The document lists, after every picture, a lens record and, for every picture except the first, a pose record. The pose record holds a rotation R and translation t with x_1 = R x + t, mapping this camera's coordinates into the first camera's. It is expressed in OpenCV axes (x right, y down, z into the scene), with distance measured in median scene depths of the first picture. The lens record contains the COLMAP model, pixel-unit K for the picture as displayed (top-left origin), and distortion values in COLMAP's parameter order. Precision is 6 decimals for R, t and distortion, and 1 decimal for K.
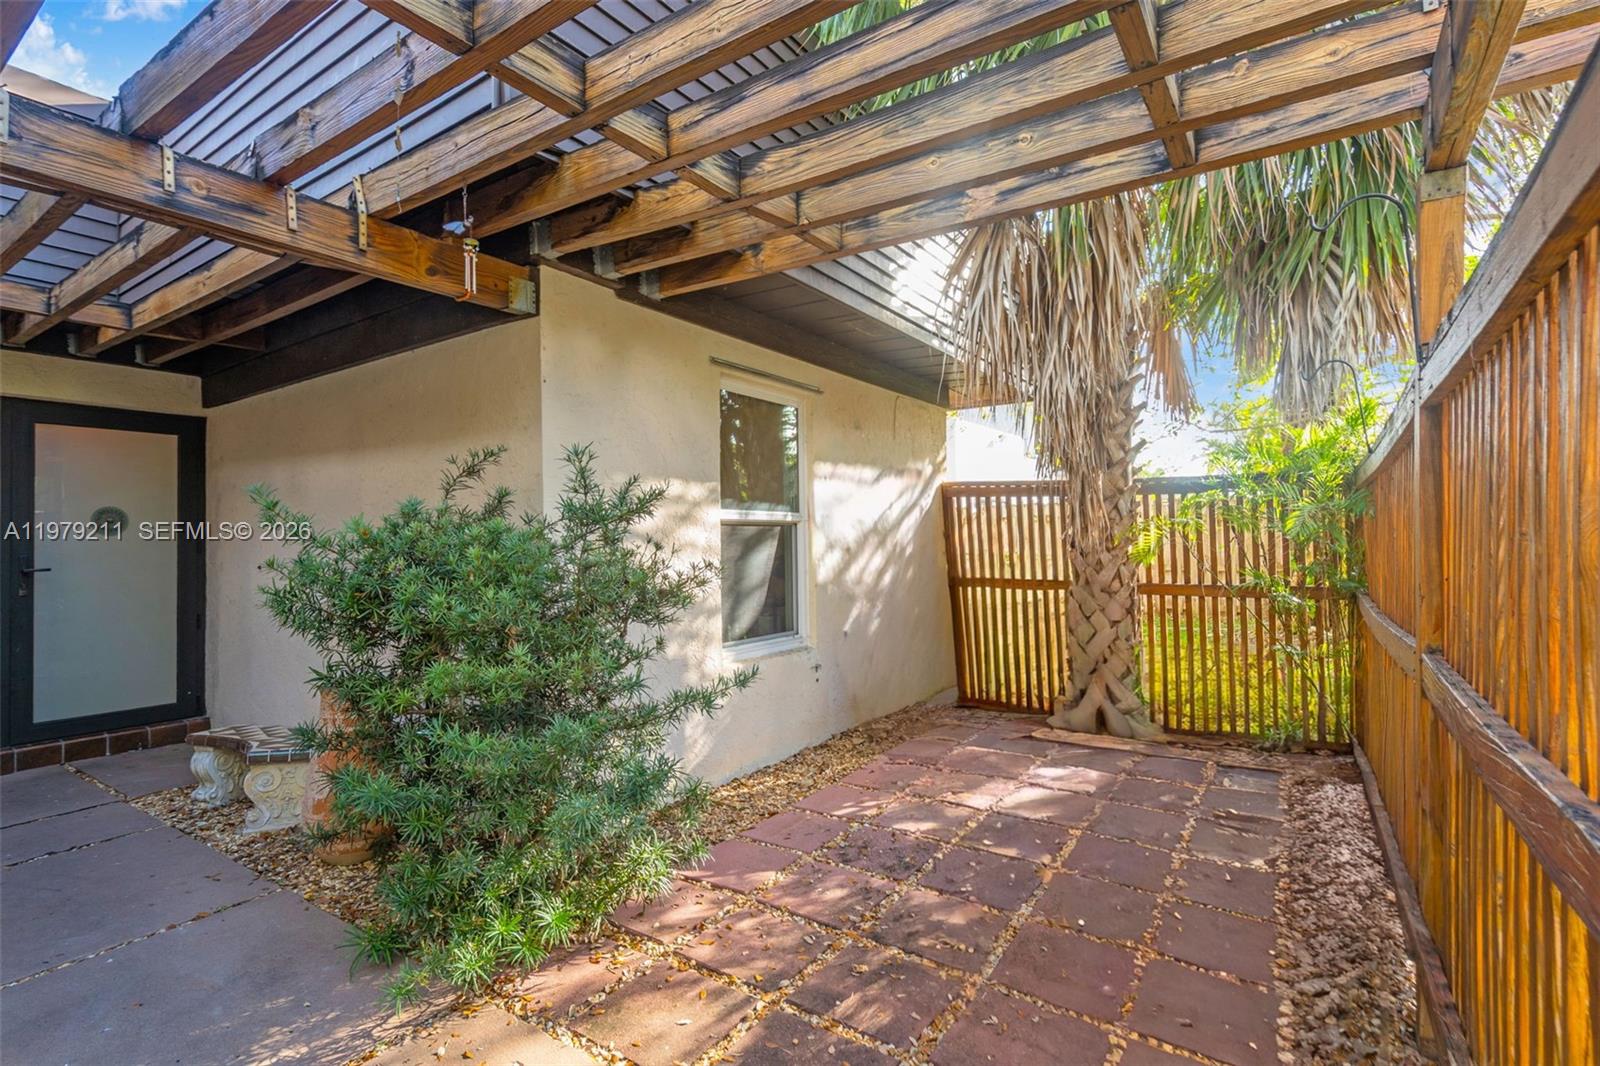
lens RADIAL K [[764.7, 0, 797.0], [0, 764.7, 537.2], [0, 0, 1]] dist [-0.006202, 0.000557]
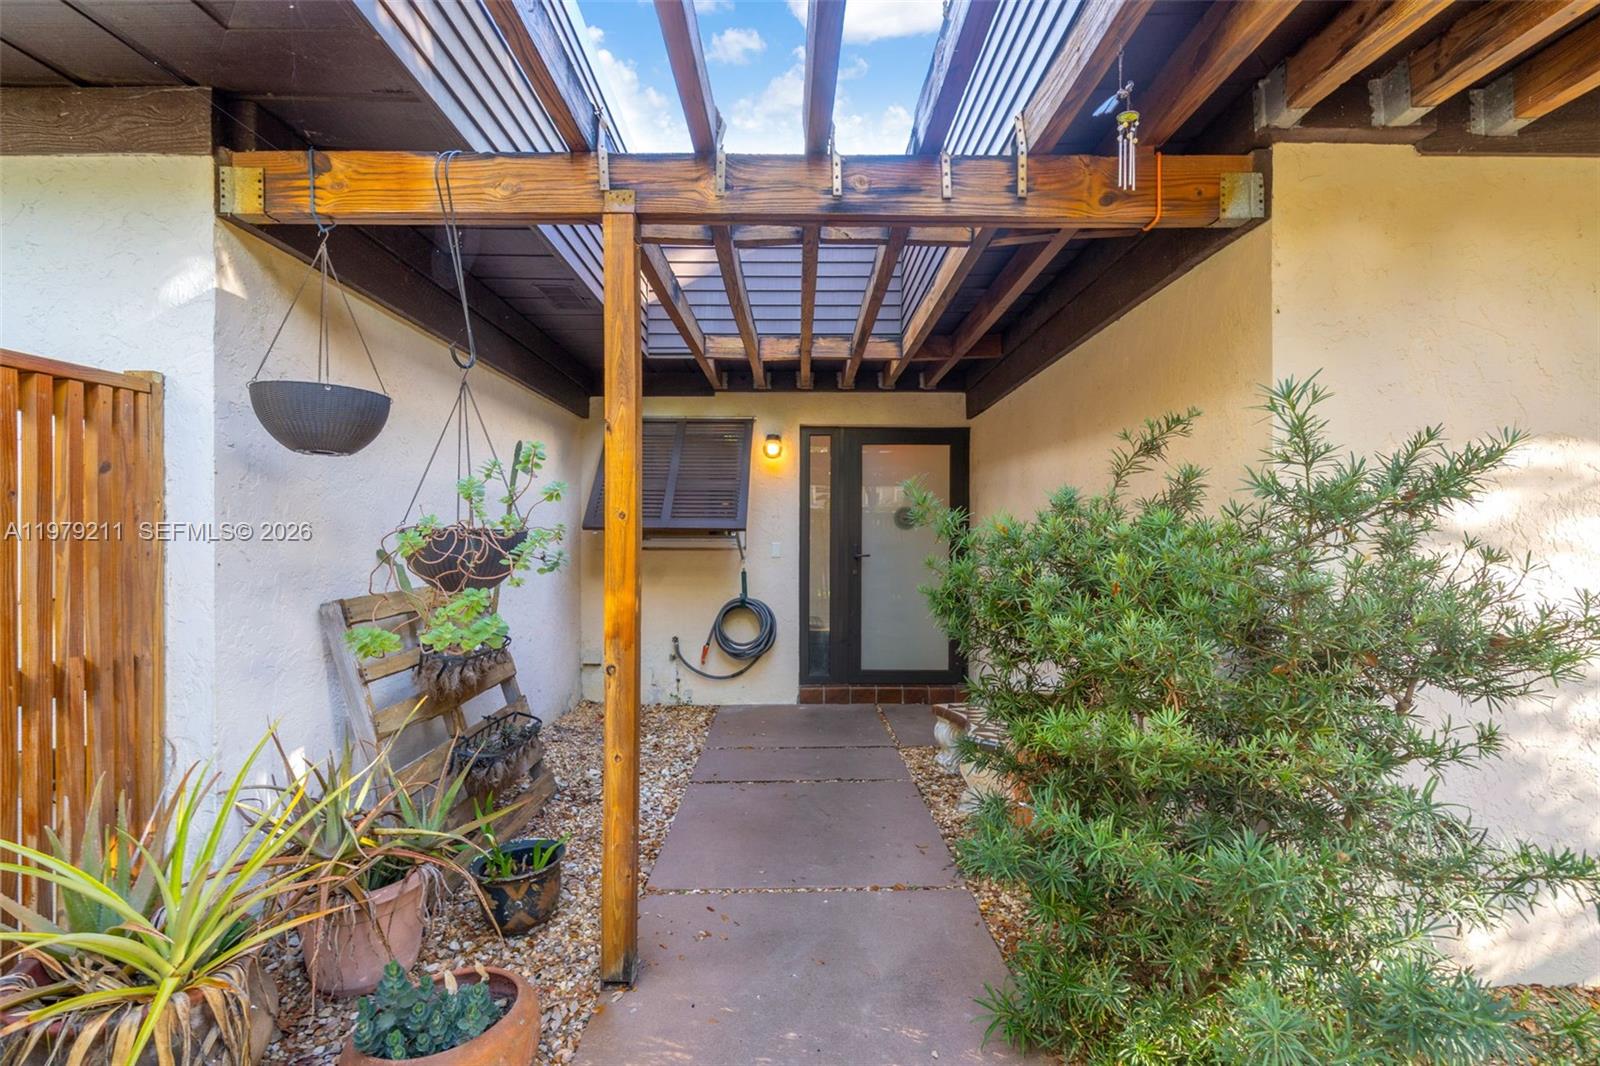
lens RADIAL K [[718.7, 0, 794.8], [0, 718.7, 542.5], [0, 0, 1]] dist [-0.004042, 0.002679]
pose [[0.558806, 0.019445, -0.829070, -0.034247], [-0.006093, 0.999794, 0.019342, -0.004810], [0.829276, -0.005757, 0.558809, 0.298948]]
